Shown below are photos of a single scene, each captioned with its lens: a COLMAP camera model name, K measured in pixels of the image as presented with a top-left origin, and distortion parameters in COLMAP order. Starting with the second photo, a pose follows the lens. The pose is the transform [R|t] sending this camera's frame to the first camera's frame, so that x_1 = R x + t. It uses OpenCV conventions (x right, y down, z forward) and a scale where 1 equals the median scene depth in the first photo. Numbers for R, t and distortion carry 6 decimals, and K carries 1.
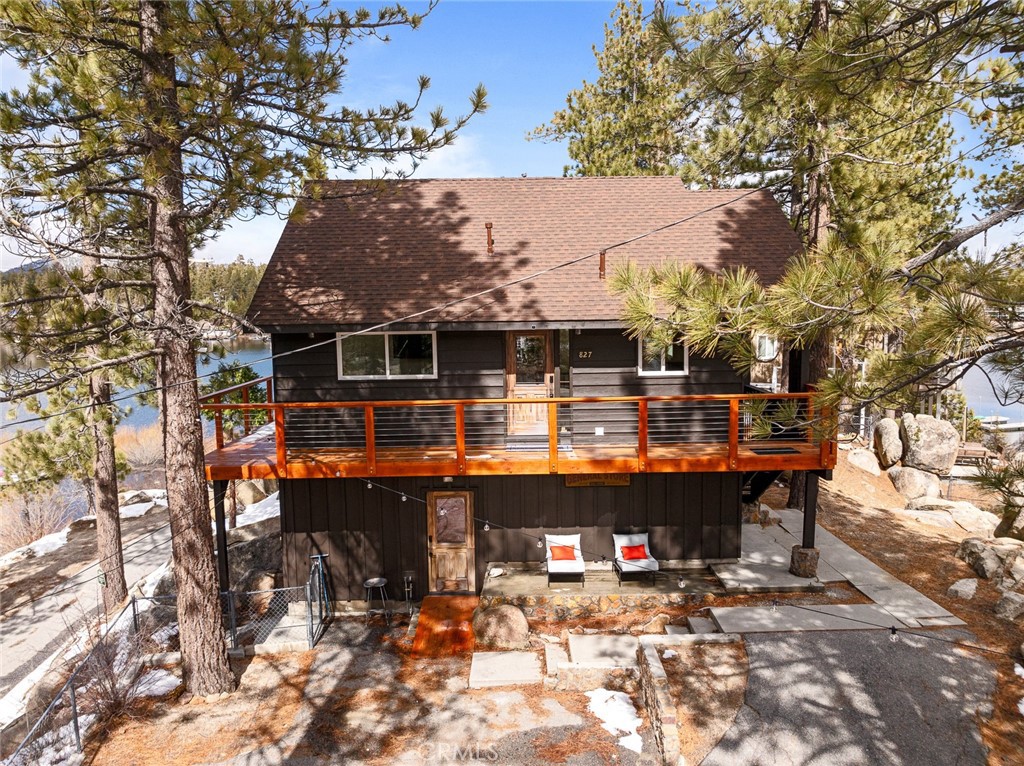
lens RADIAL K [[721.0, 0, 513.0], [0, 721.0, 376.6], [0, 0, 1]] dist [-0.038058, 0.000235]
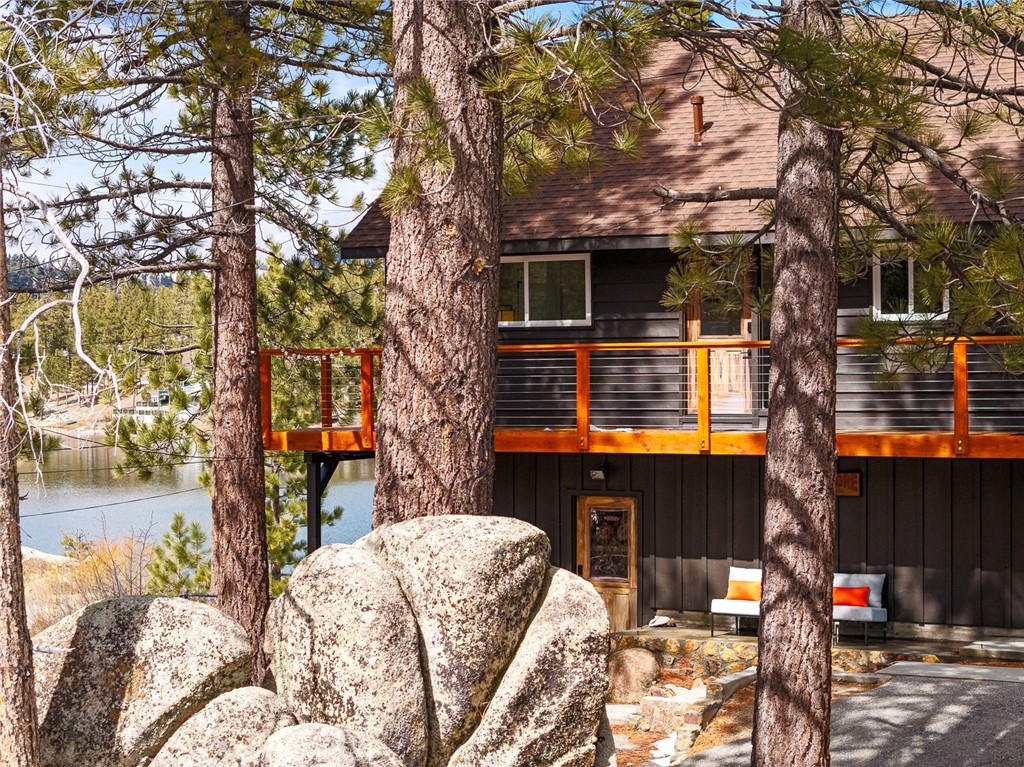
lens RADIAL K [[2081.4, 0, 512.0], [0, 2081.4, 384.6], [0, 0, 1]] dist [-0.036655, 0.000000]
pose [[0.875795, 0.012553, -0.482519, 0.830507], [-0.056359, 0.995483, -0.076396, 0.225853], [0.479381, 0.094101, 0.872547, -0.795286]]
